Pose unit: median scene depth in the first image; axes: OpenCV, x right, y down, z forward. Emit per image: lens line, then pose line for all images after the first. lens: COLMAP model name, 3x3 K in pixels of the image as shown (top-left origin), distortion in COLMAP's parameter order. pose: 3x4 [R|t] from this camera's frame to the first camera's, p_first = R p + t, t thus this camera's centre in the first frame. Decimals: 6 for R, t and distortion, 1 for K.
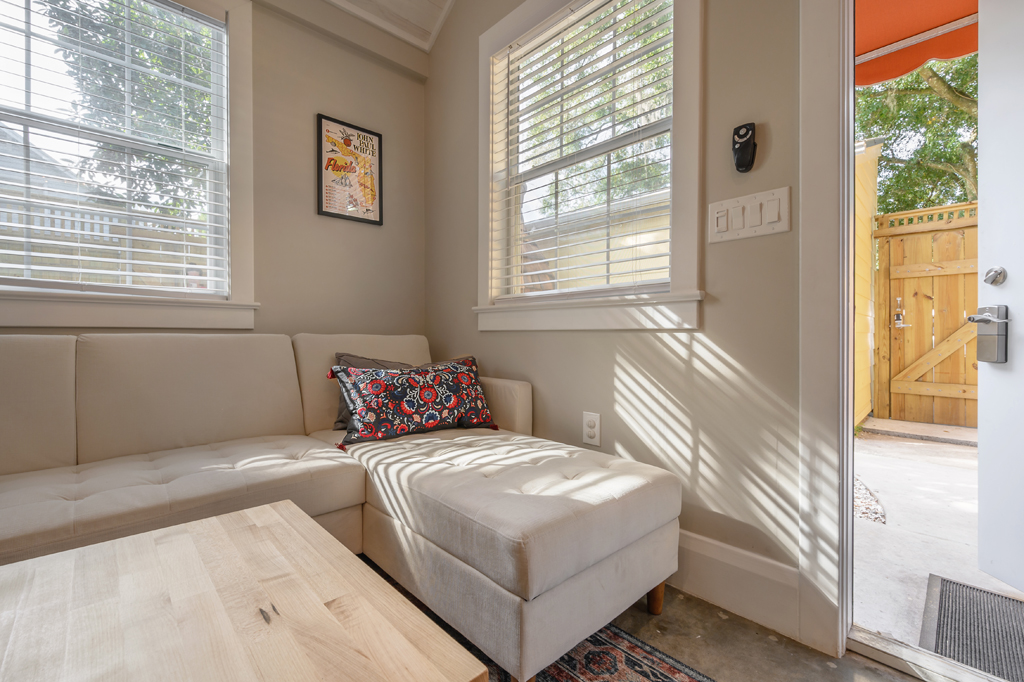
lens RADIAL K [[439.4, 0, 513.4], [0, 439.4, 337.3], [0, 0, 1]] dist [-0.001303, -0.000138]
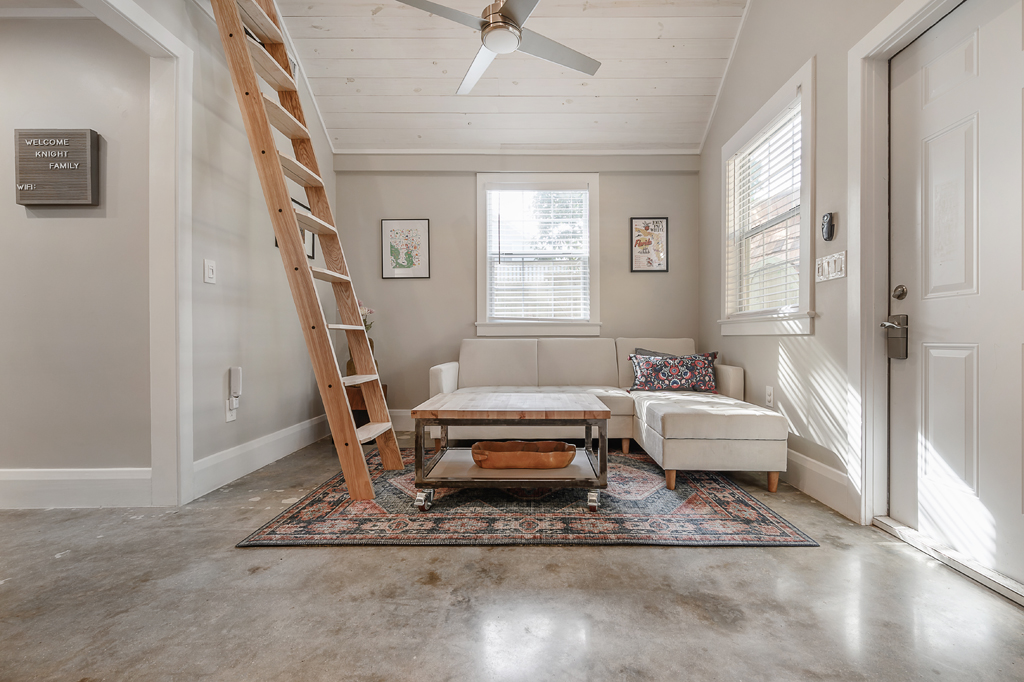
lens RADIAL K [[431.0, 0, 535.1], [0, 431.0, 349.7], [0, 0, 1]] dist [-0.001122, -0.000077]
pose [[0.725001, 0.013849, -0.688609, 0.621936], [0.000032, 0.999797, 0.020142, 0.005649], [0.688748, -0.014625, 0.724853, -0.709798]]
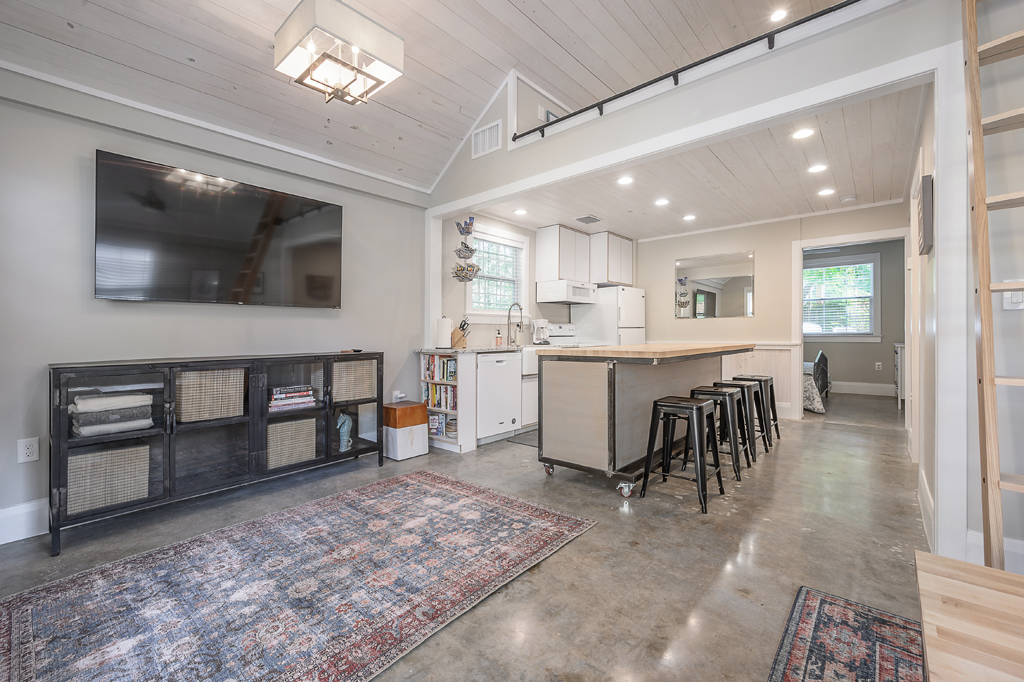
lens RADIAL K [[427.7, 0, 507.9], [0, 427.7, 337.0], [0, 0, 1]] dist [-0.002187, -0.000239]
pose [[-0.996559, 0.006353, -0.082648, 0.231945], [0.005132, 0.999875, 0.014971, -0.130370], [0.082733, 0.014495, -0.996466, 0.448135]]
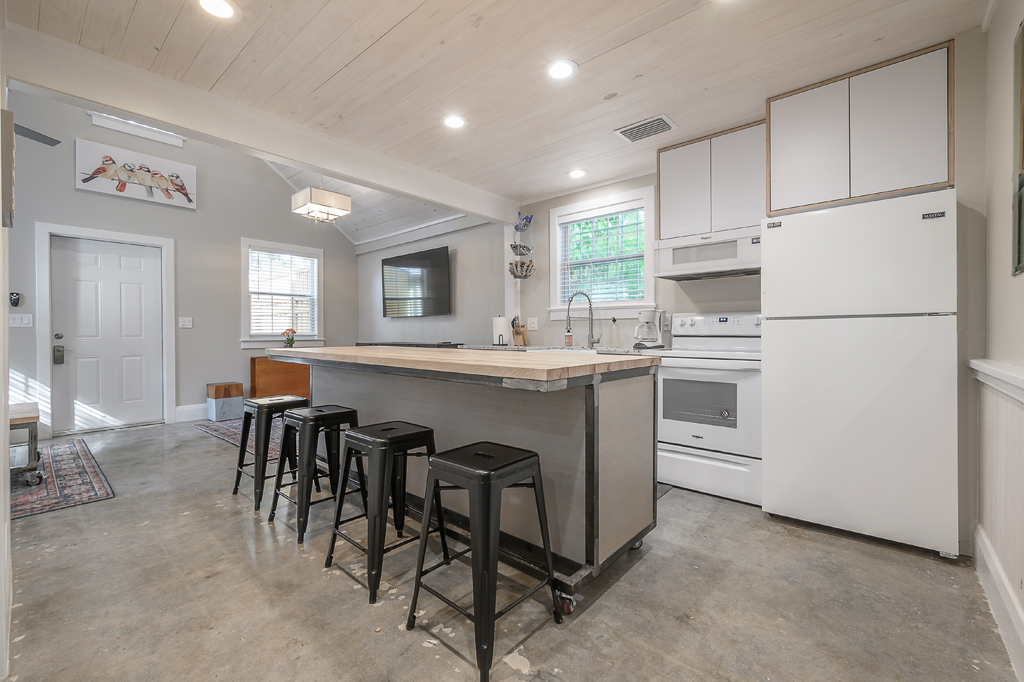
lens RADIAL K [[427.7, 0, 507.9], [0, 427.7, 337.0], [0, 0, 1]] dist [-0.002187, -0.000239]
pose [[-0.080047, -0.014259, 0.996689, -2.178698], [0.010395, 0.999831, 0.015139, -0.119937], [-0.996737, 0.011572, -0.079885, -1.783370]]
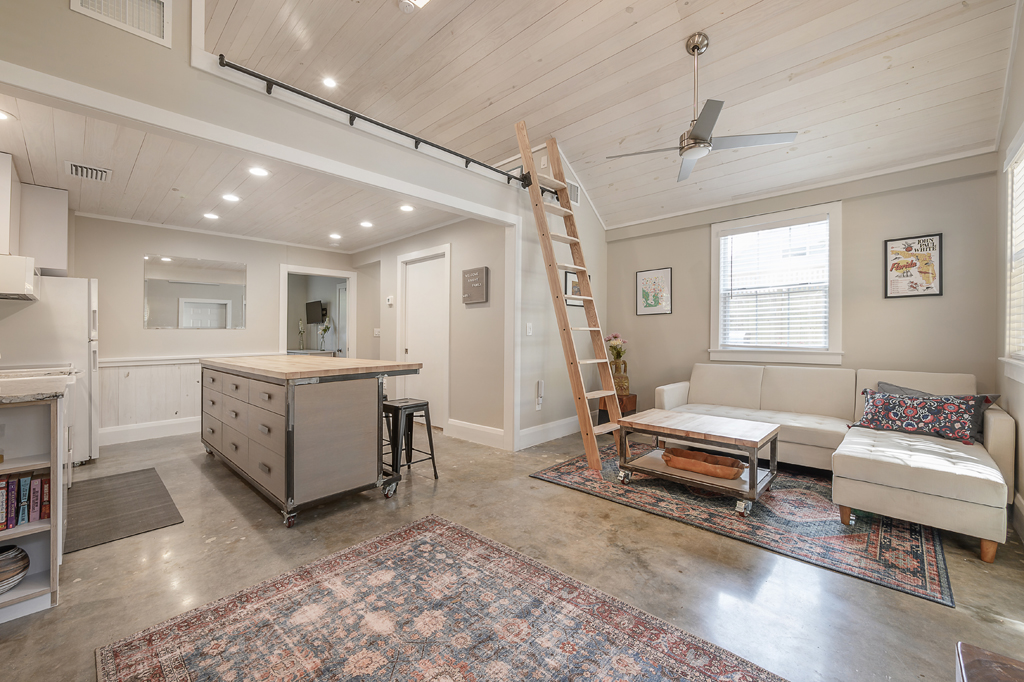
lens RADIAL K [[412.2, 0, 513.5], [0, 412.2, 341.7], [0, 0, 1]] dist [-0.001178, -0.000017]
pose [[0.050548, 0.013653, -0.998628, 1.331694], [0.000376, 0.999906, 0.013689, -0.167619], [0.998722, -0.001067, 0.050538, -0.641699]]
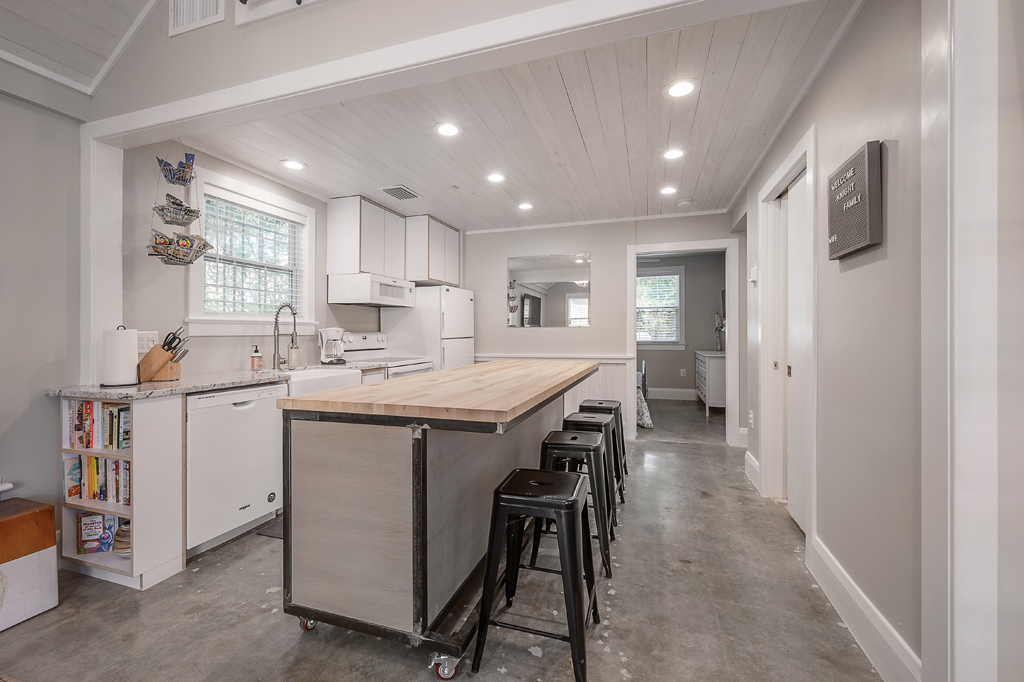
lens RADIAL K [[427.7, 0, 507.9], [0, 427.7, 337.0], [0, 0, 1]] dist [-0.002187, -0.000239]
pose [[-0.887182, 0.006755, -0.461370, -0.048053], [-0.000753, 0.999870, 0.016086, -0.198822], [0.461418, 0.014618, -0.887062, -0.275287]]
